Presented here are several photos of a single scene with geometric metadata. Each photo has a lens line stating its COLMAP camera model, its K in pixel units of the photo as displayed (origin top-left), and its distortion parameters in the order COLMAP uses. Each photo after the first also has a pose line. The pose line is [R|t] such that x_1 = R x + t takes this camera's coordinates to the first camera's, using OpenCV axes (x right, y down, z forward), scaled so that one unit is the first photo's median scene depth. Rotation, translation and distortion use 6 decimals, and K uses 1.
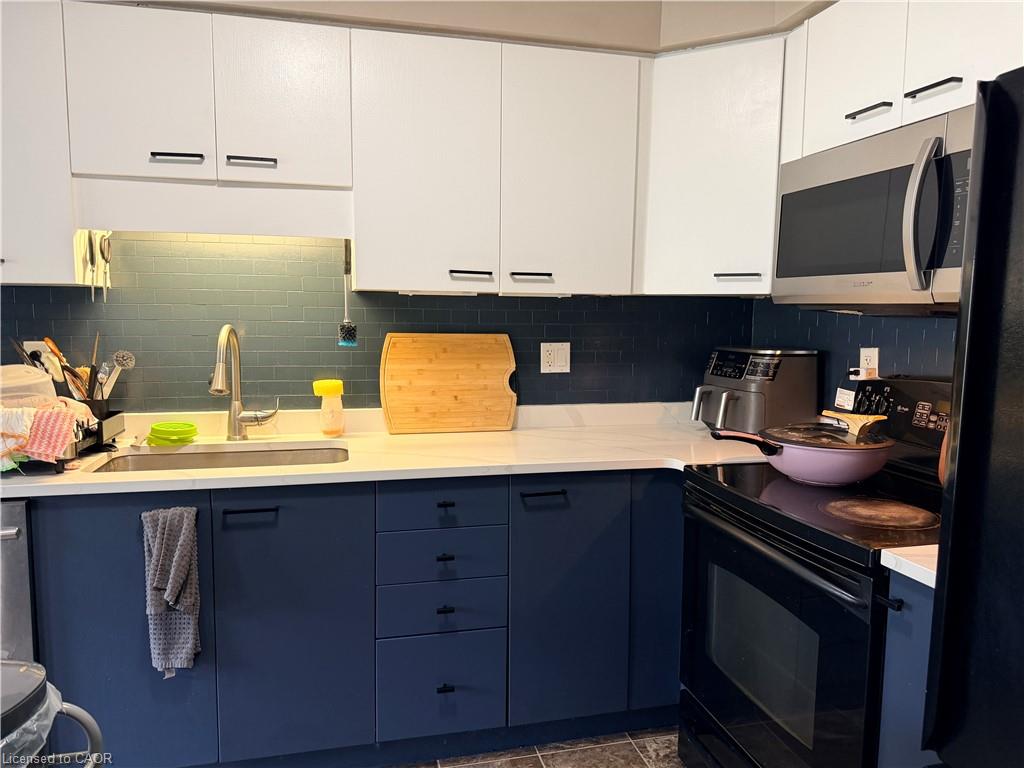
lens RADIAL K [[722.0, 0, 512.0], [0, 722.0, 384.0], [0, 0, 1]] dist [0.133007, -0.224725]
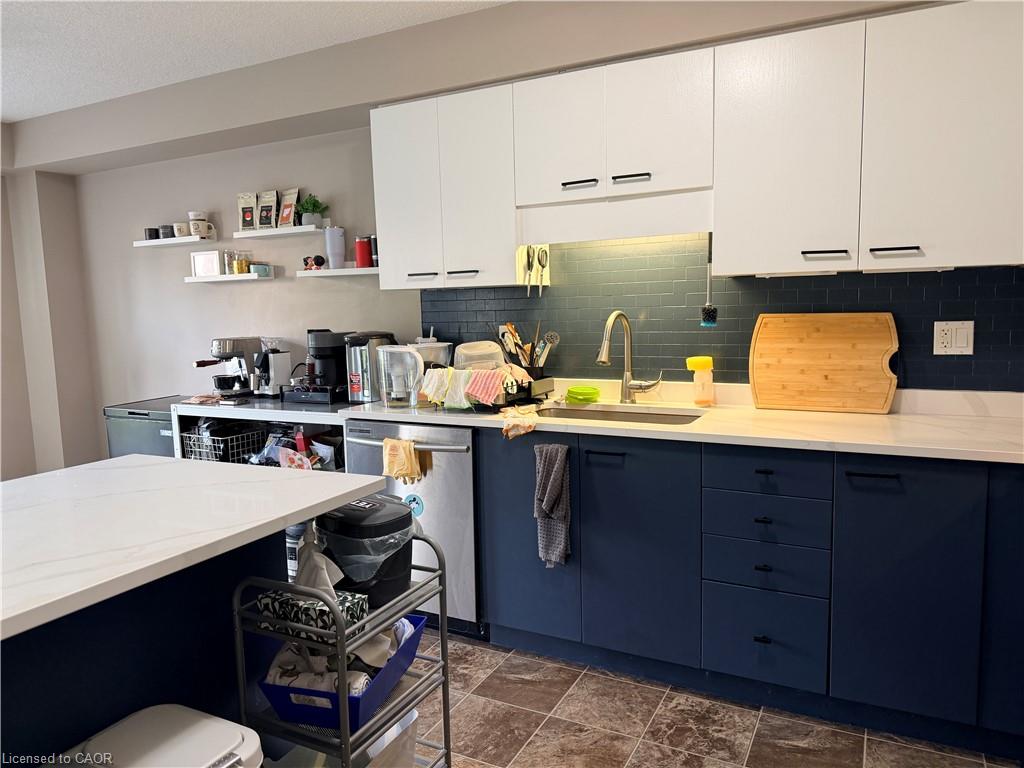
lens RADIAL K [[724.0, 0, 506.8], [0, 724.0, 385.4], [0, 0, 1]] dist [0.064195, -0.051160]
pose [[0.750836, 0.046287, -0.658864, 0.286508], [-0.033636, 0.998927, 0.031845, 0.014112], [0.659631, -0.001748, 0.751587, -0.061996]]
